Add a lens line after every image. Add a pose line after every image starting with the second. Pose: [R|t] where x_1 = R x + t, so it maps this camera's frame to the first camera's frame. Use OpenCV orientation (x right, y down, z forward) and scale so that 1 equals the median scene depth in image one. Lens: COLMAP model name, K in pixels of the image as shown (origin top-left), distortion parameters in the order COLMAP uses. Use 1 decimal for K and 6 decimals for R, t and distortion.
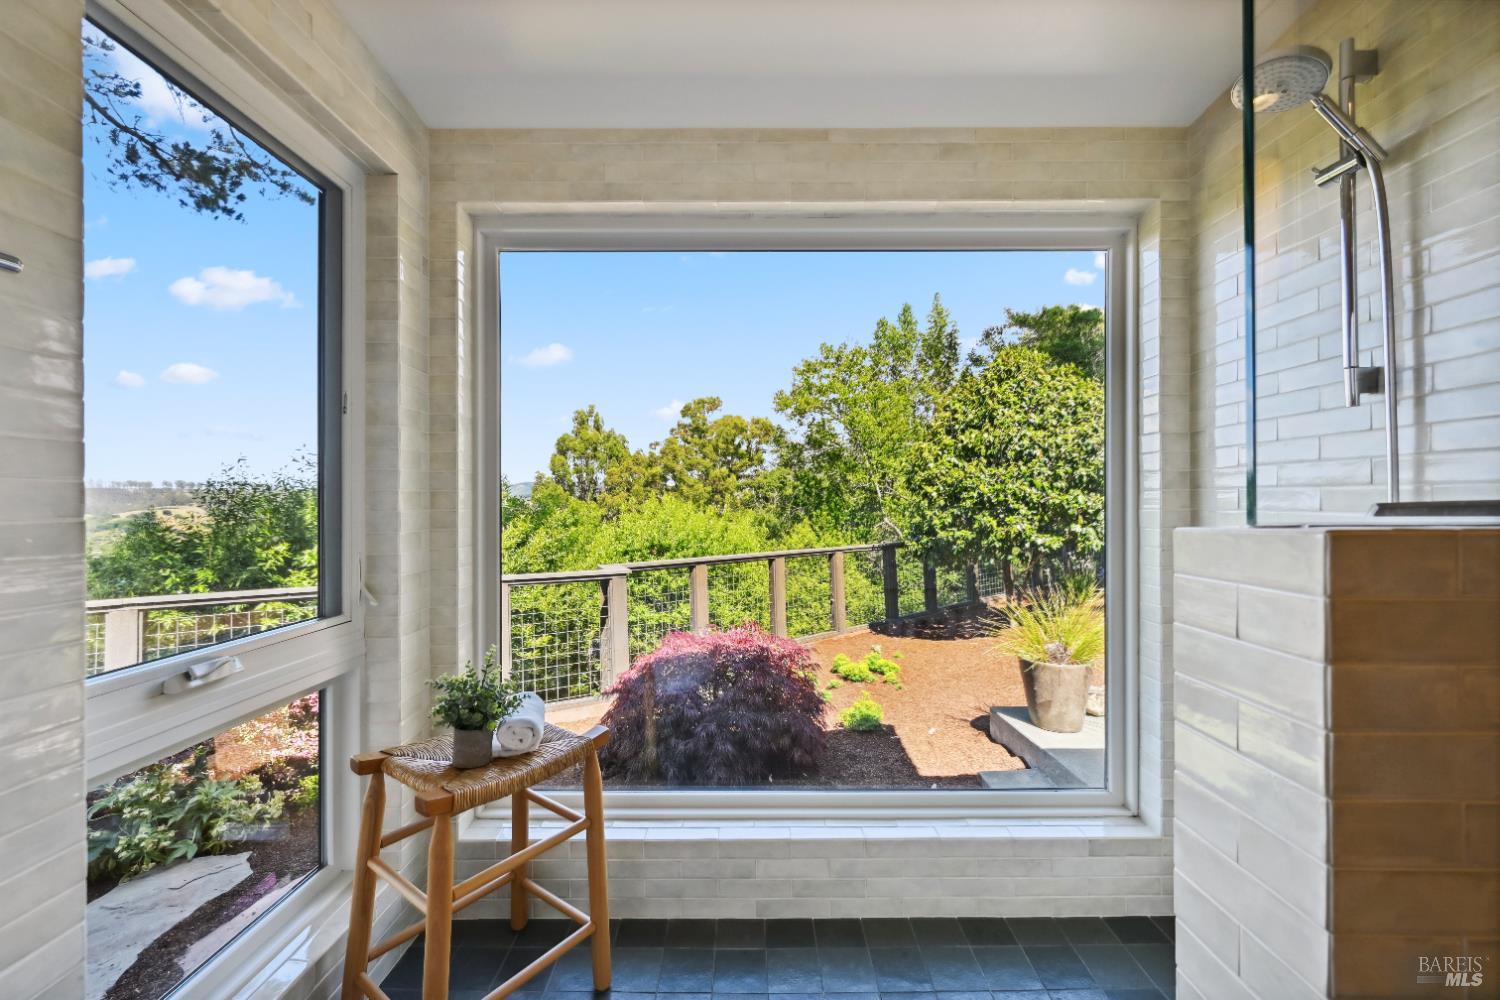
lens RADIAL K [[592.7, 0, 746.9], [0, 592.7, 500.2], [0, 0, 1]] dist [0.002633, 0.000275]
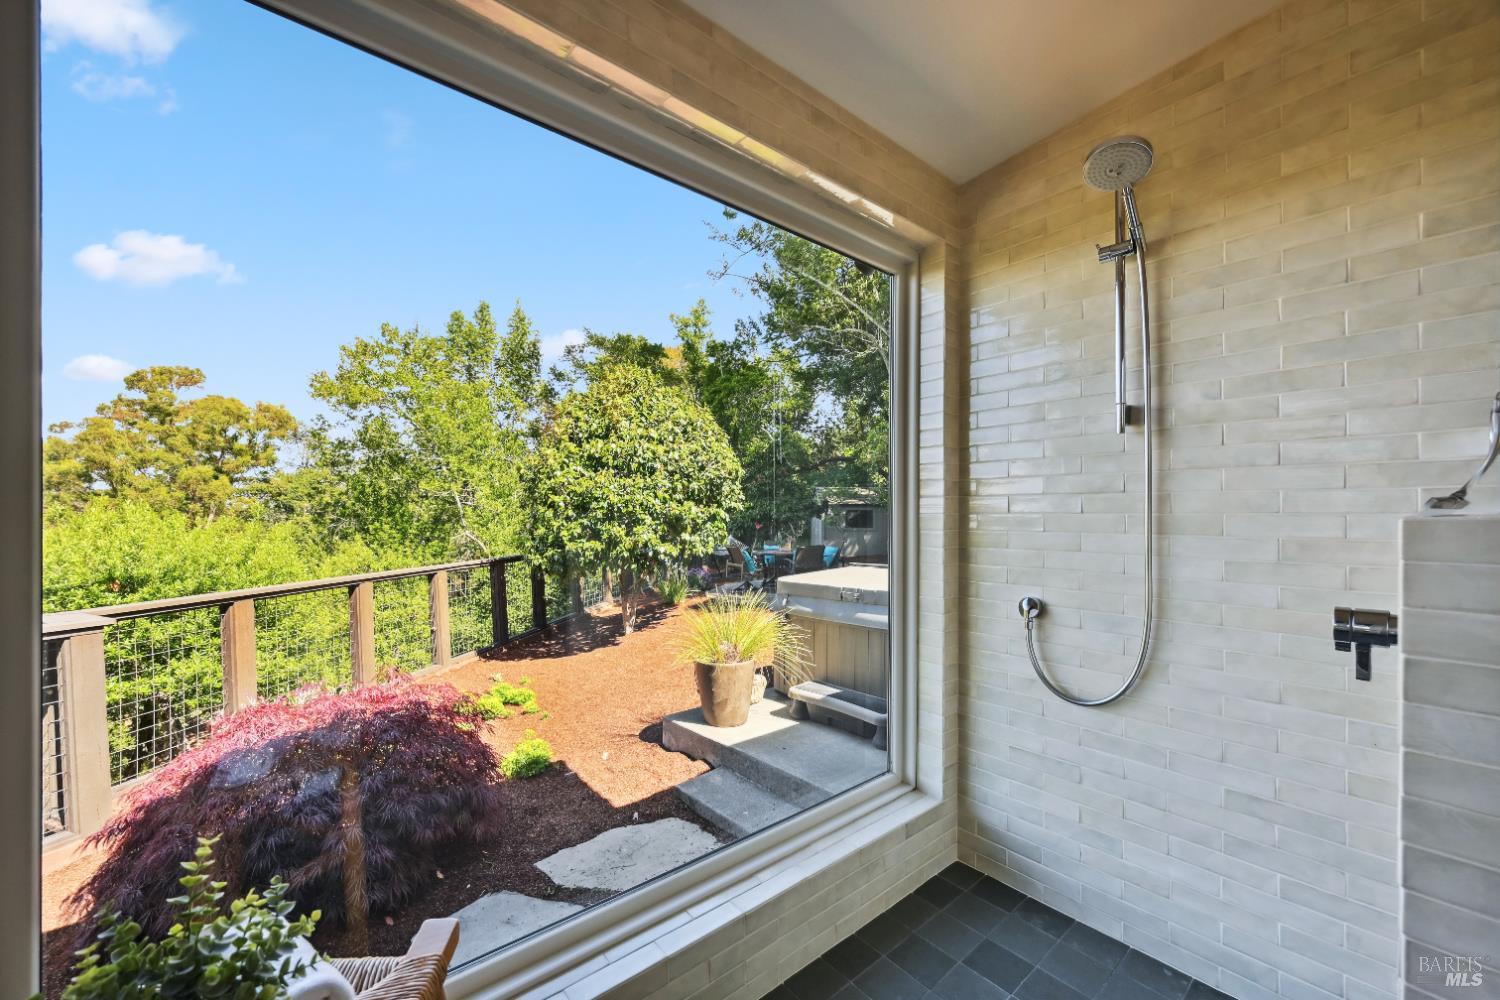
lens RADIAL K [[597.3, 0, 748.8], [0, 597.3, 512.8], [0, 0, 1]] dist [0.001234, 0.000353]
pose [[0.765333, 0.004635, 0.643618, -0.069268], [-0.005004, 0.999987, -0.001252, 0.003778], [-0.643615, -0.002262, 0.765346, 0.076290]]
